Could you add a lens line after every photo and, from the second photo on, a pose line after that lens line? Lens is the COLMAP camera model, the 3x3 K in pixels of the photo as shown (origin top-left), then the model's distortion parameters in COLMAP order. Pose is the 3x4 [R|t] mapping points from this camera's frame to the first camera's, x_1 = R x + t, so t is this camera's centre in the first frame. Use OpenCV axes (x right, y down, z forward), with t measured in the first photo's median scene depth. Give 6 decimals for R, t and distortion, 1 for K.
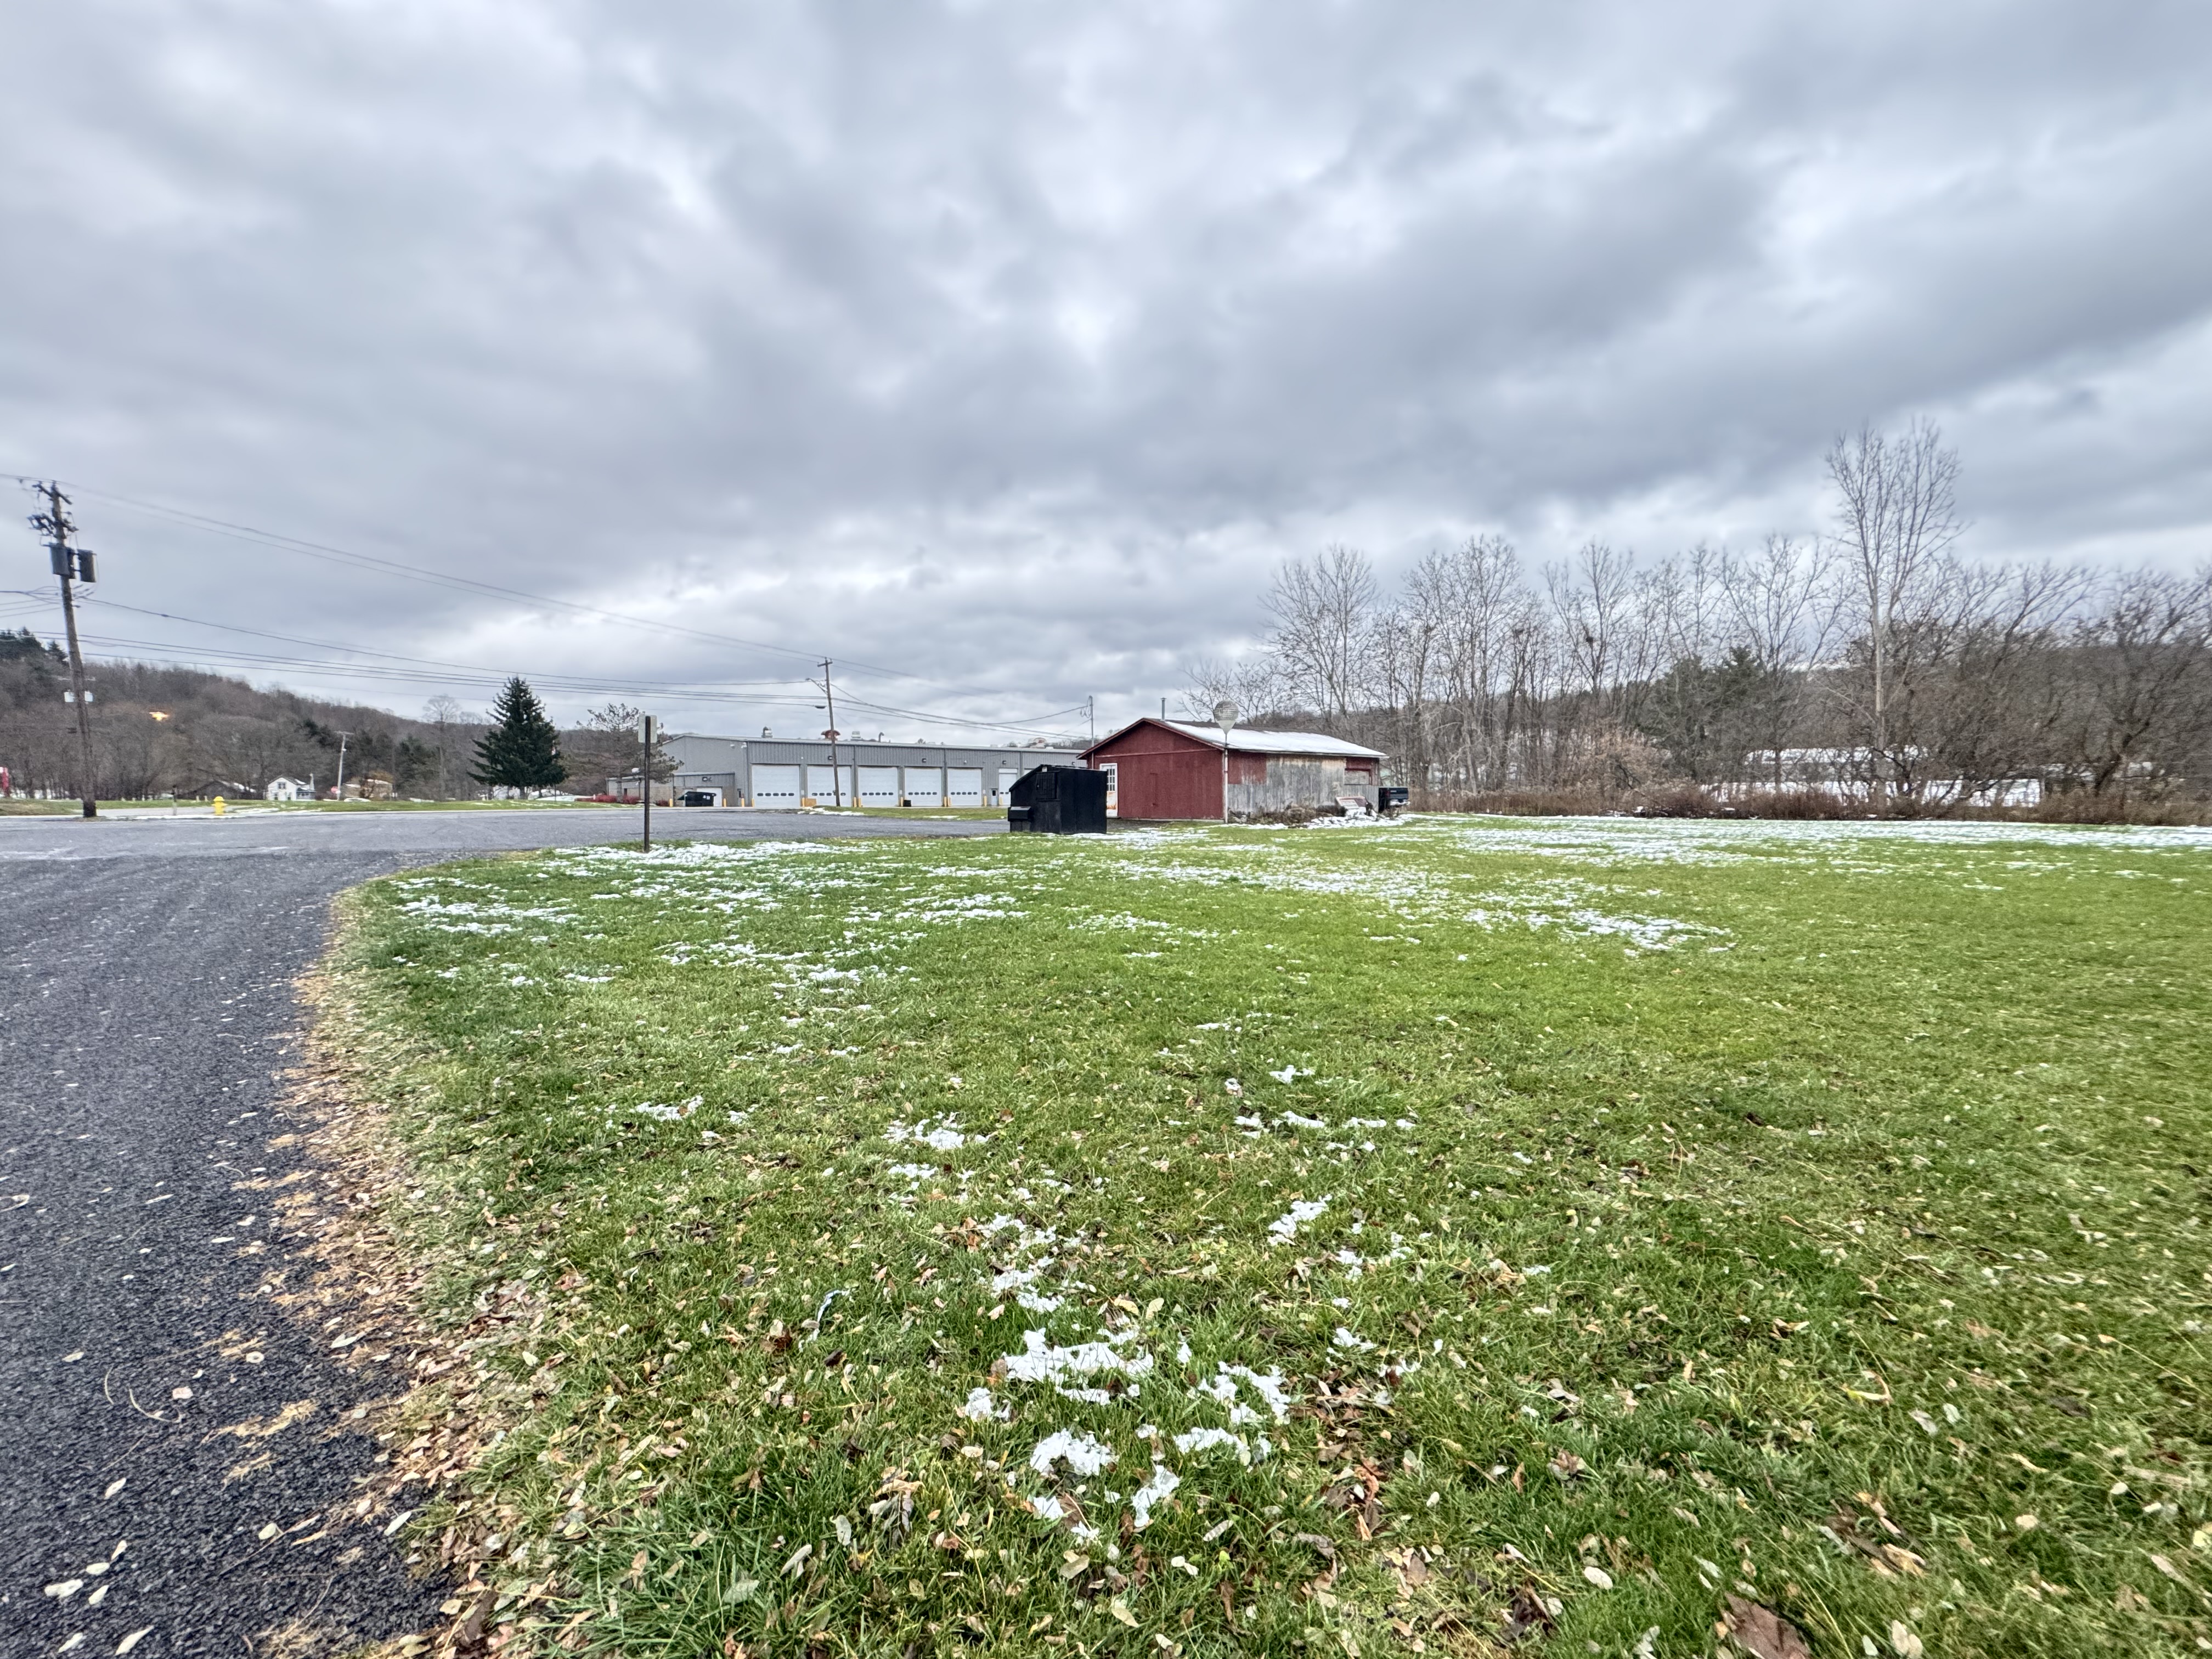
lens RADIAL K [[906.8, 0, 1106.0], [0, 906.8, 829.5], [0, 0, 1]] dist [0.000364, 0.000133]
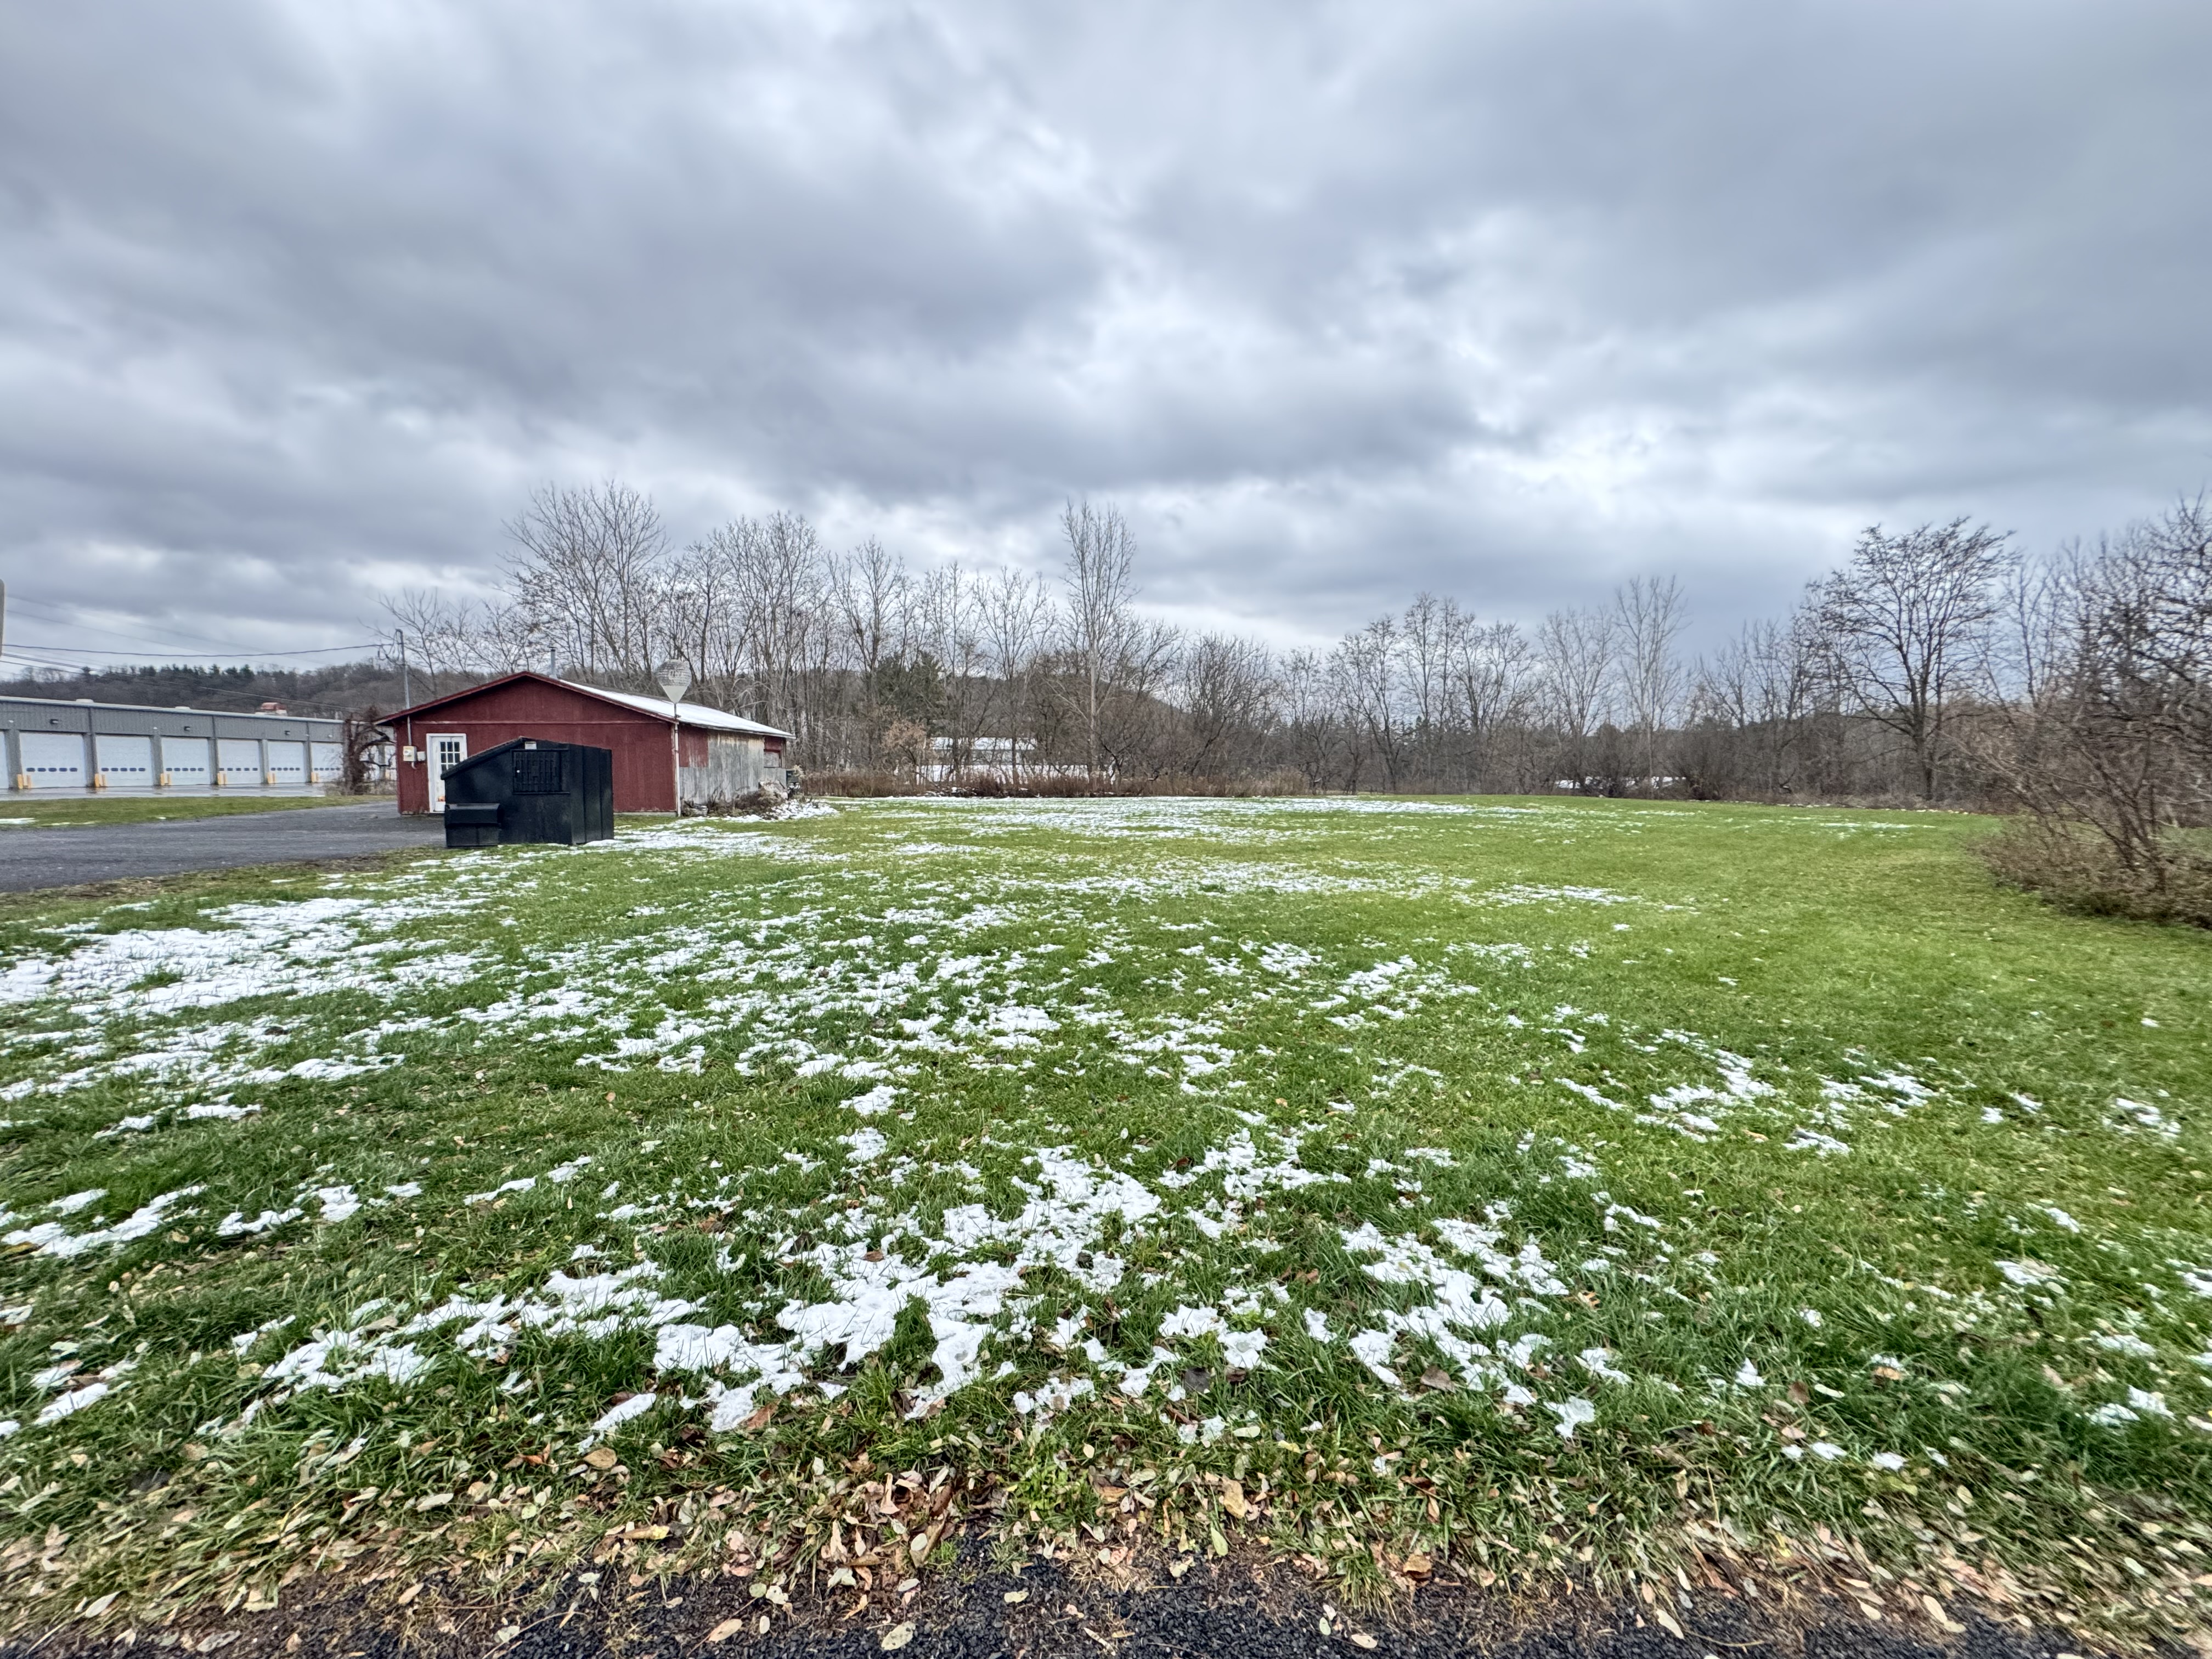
lens RADIAL K [[906.8, 0, 1106.0], [0, 906.8, 829.5], [0, 0, 1]] dist [0.000364, 0.000133]
pose [[0.620578, -0.044777, 0.782865, -0.182798], [0.023529, 0.998982, 0.038486, -0.013017], [-0.783791, -0.005464, 0.621000, 0.166824]]
